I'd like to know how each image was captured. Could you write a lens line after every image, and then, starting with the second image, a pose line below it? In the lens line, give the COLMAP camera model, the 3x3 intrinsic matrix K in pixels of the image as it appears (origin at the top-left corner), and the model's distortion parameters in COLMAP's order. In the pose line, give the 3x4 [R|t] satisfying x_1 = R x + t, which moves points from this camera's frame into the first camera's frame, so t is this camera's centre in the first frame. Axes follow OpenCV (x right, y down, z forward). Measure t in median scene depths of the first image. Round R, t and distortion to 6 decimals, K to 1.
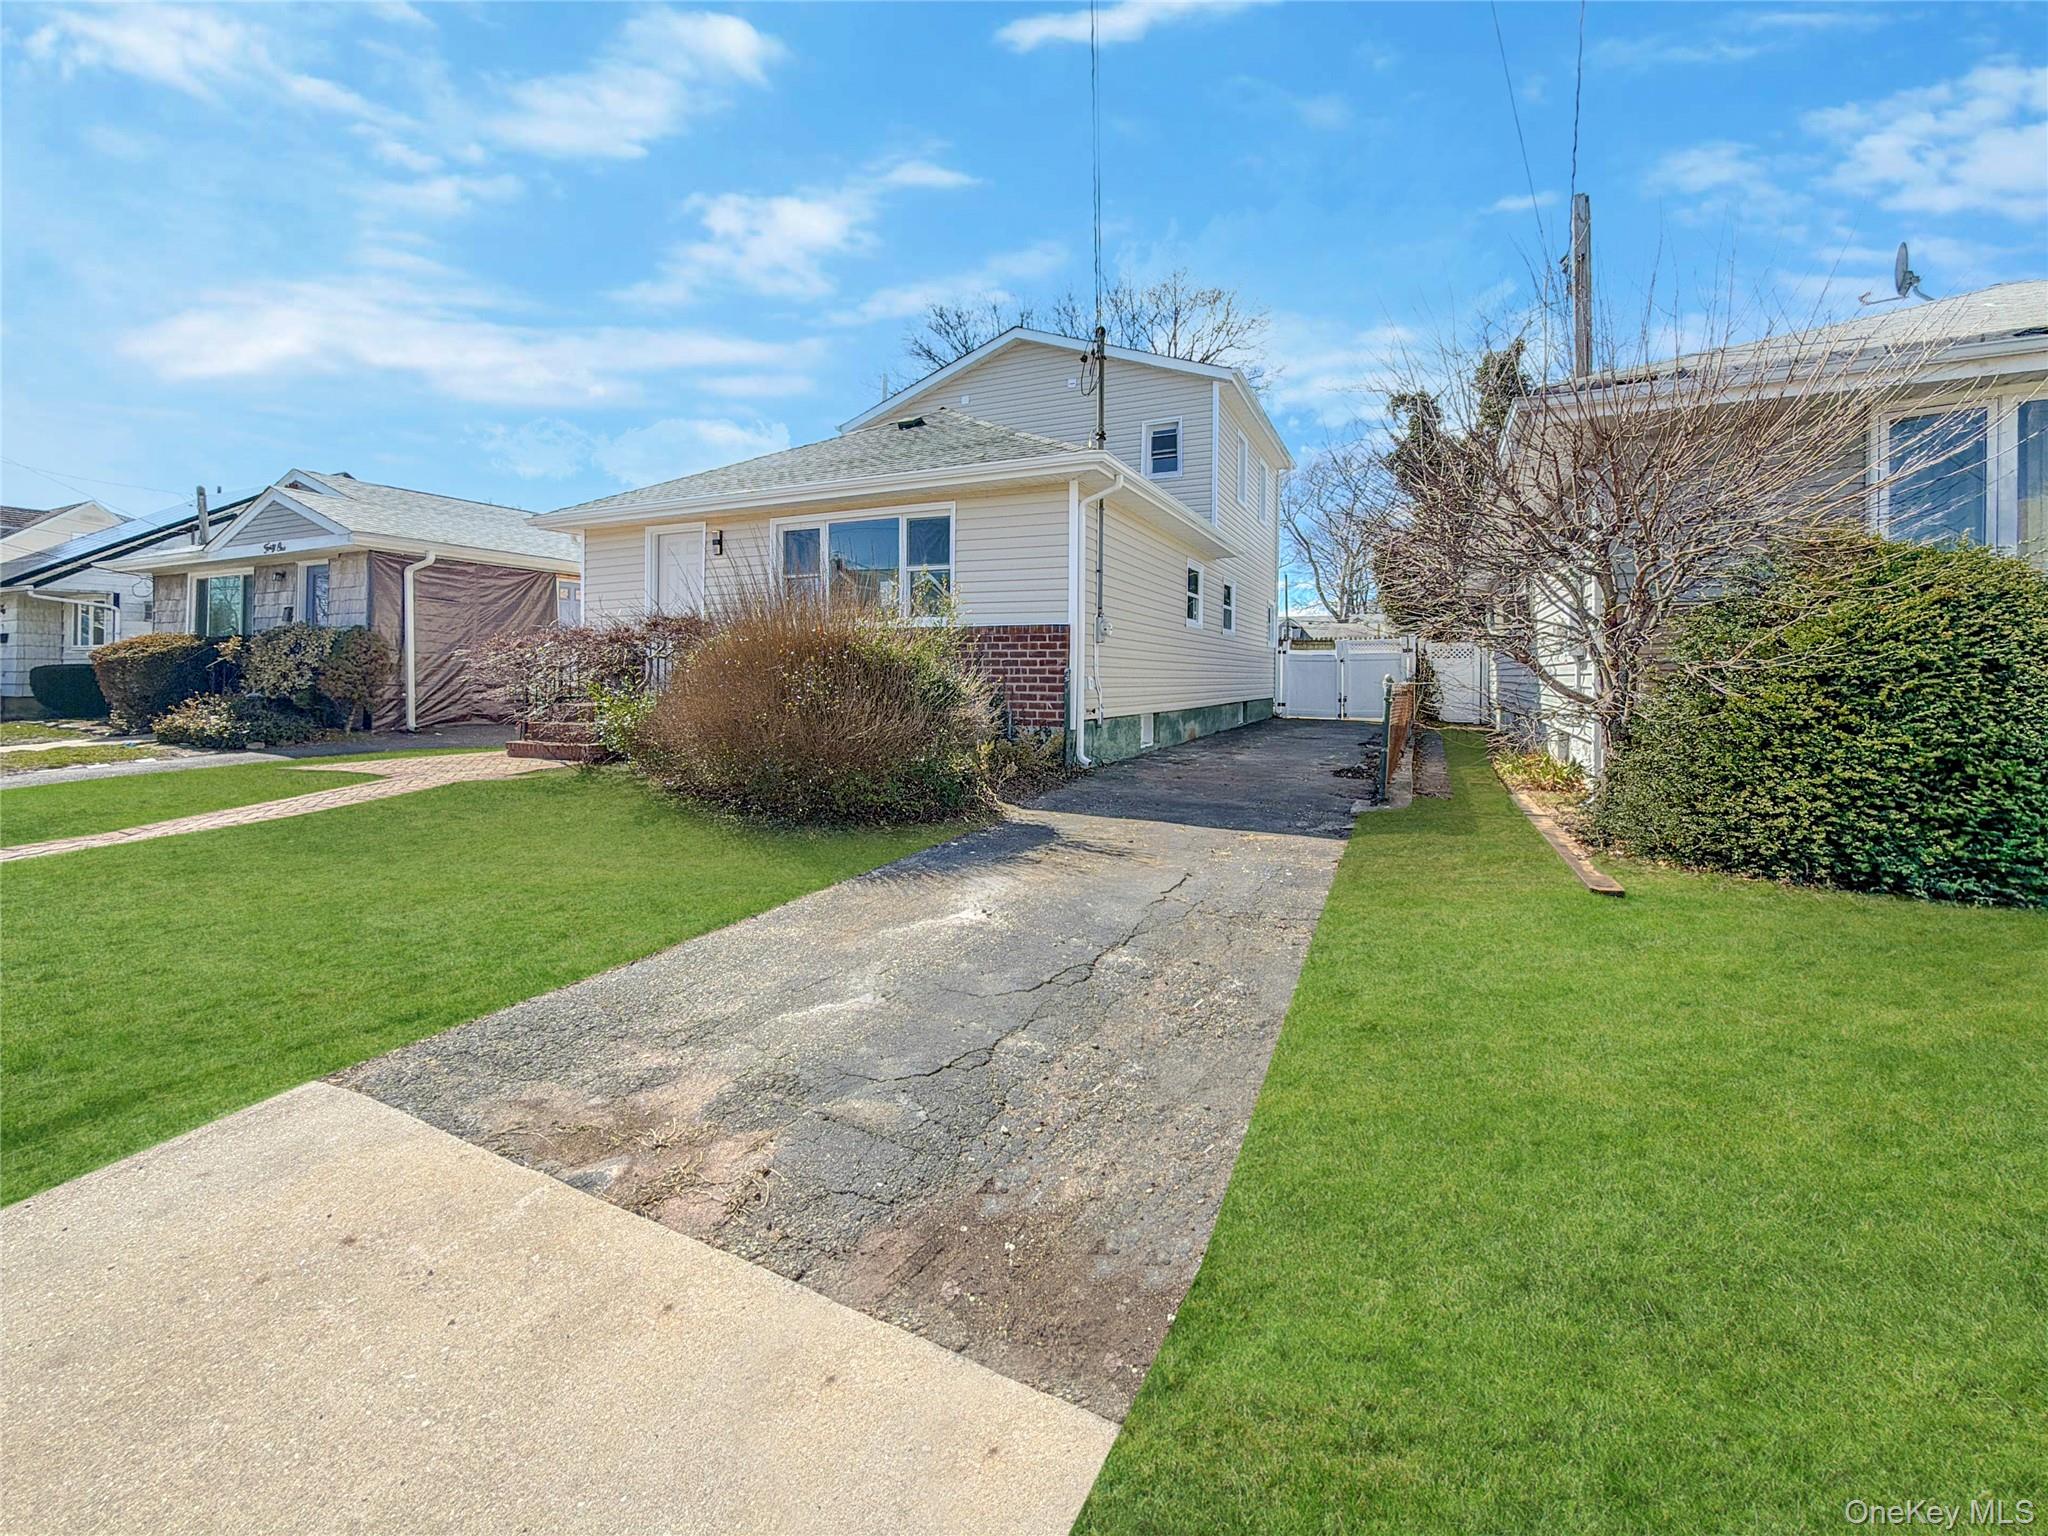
lens RADIAL K [[810.4, 0, 1035.8], [0, 810.4, 754.2], [0, 0, 1]] dist [-0.025783, -0.000224]
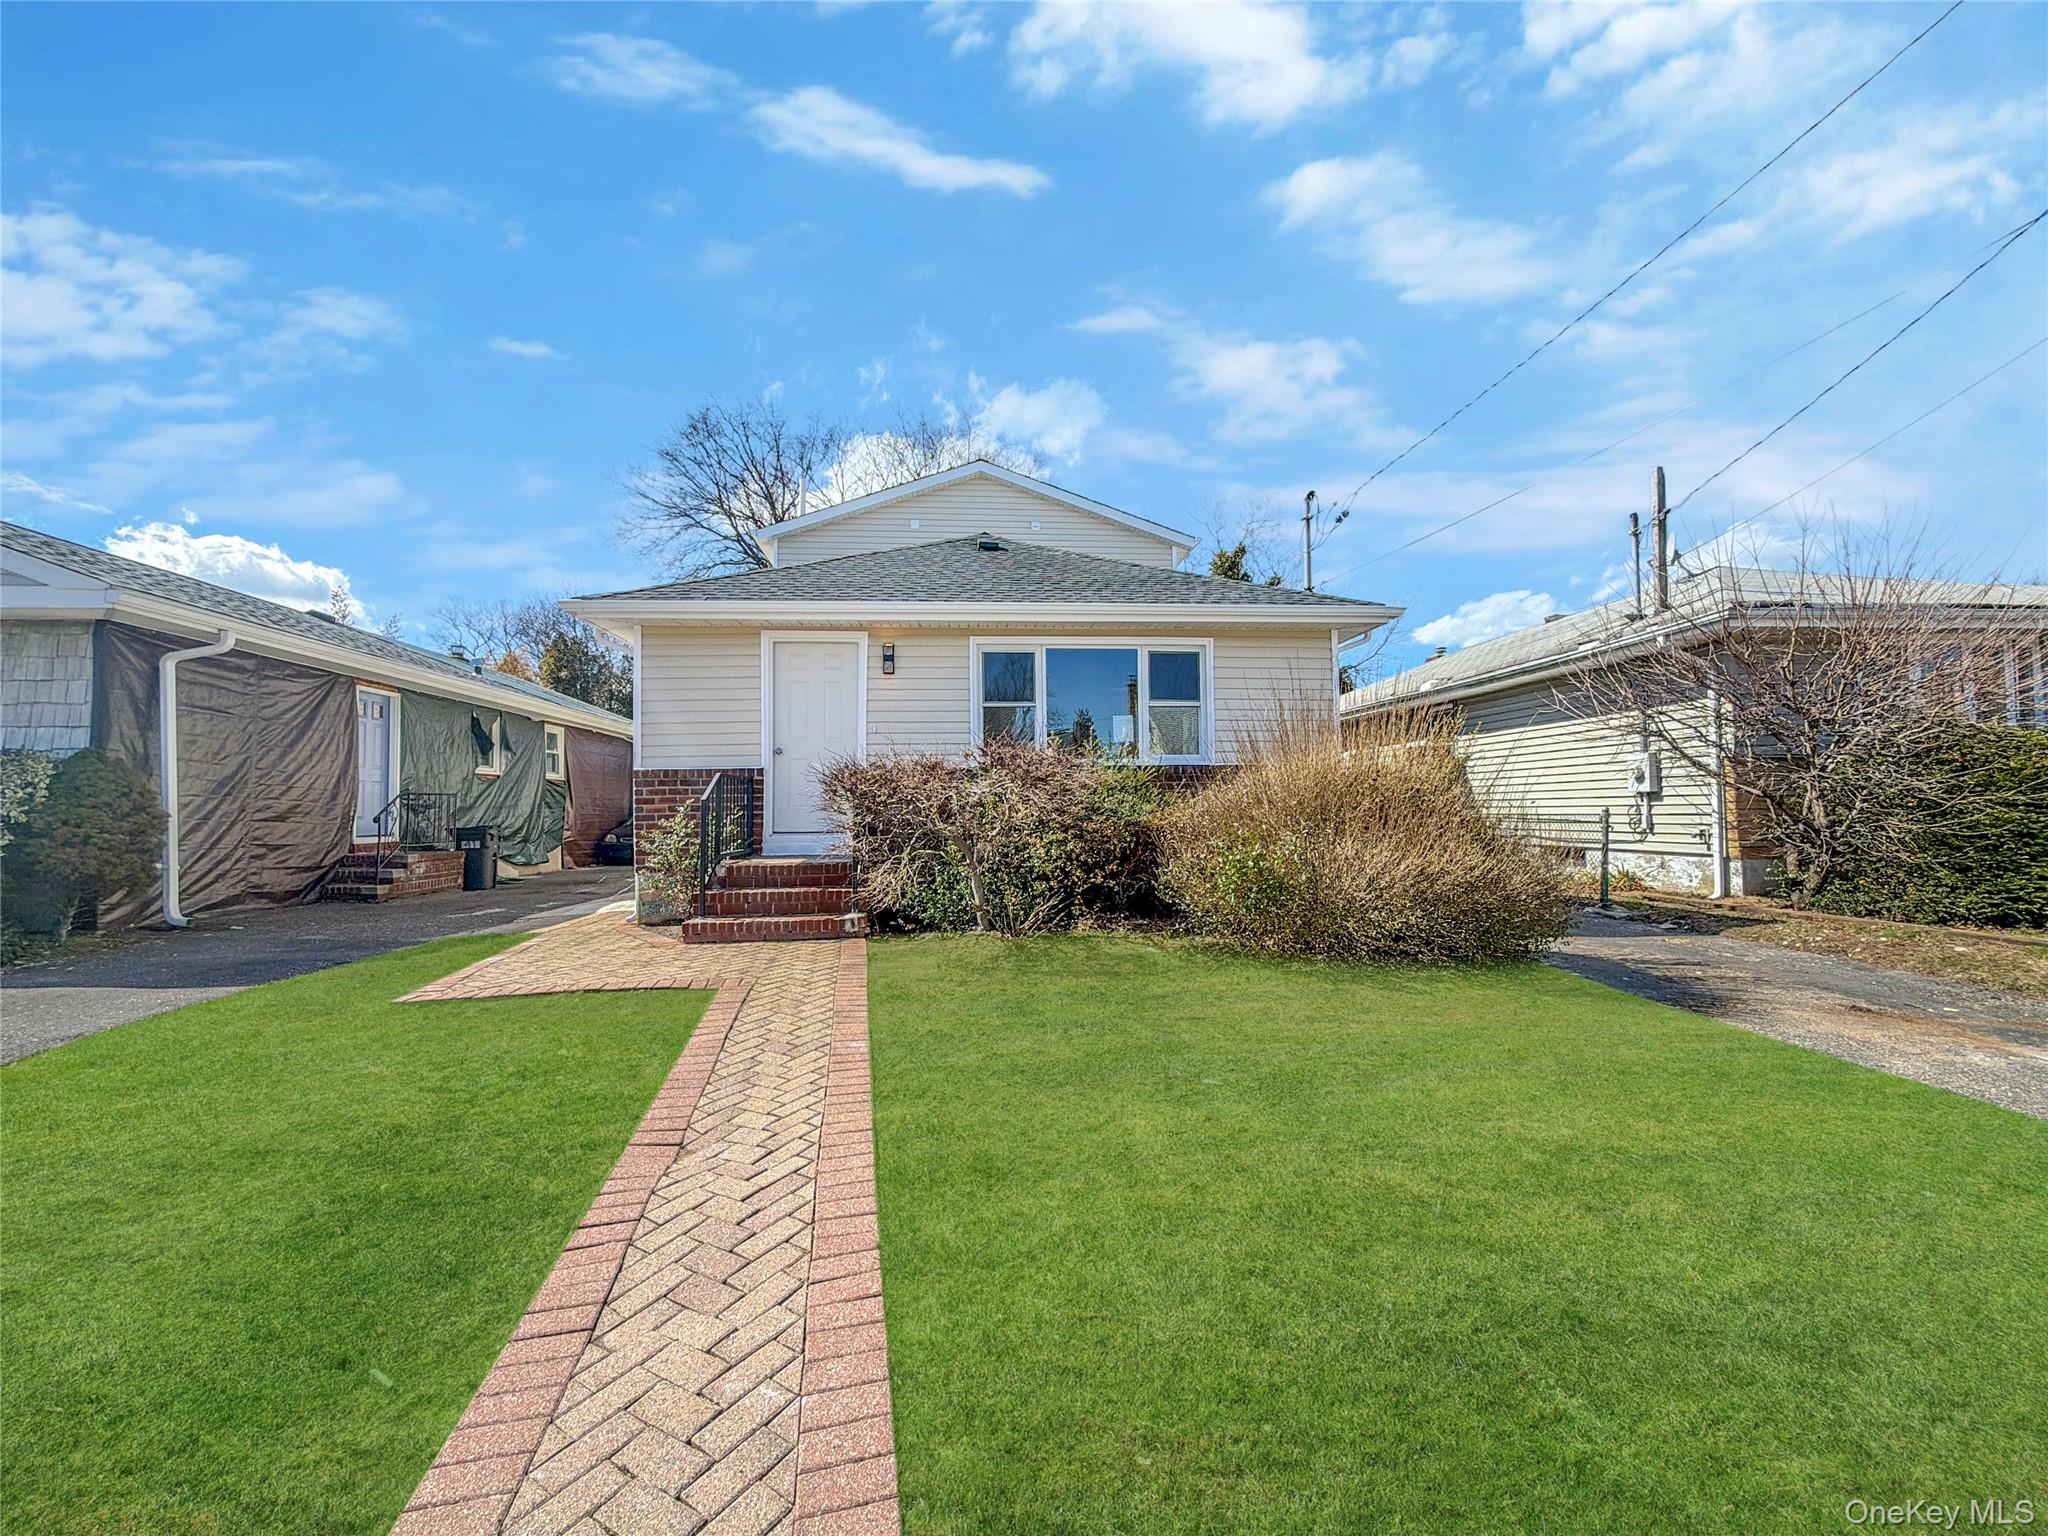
lens RADIAL K [[828.3, 0, 930.1], [0, 828.3, 807.3], [0, 0, 1]] dist [0.002007, -0.000777]
pose [[0.882774, -0.014426, 0.469577, -0.727079], [0.063018, 0.994131, -0.087930, -0.036027], [-0.465553, 0.107214, 0.878502, 0.248842]]
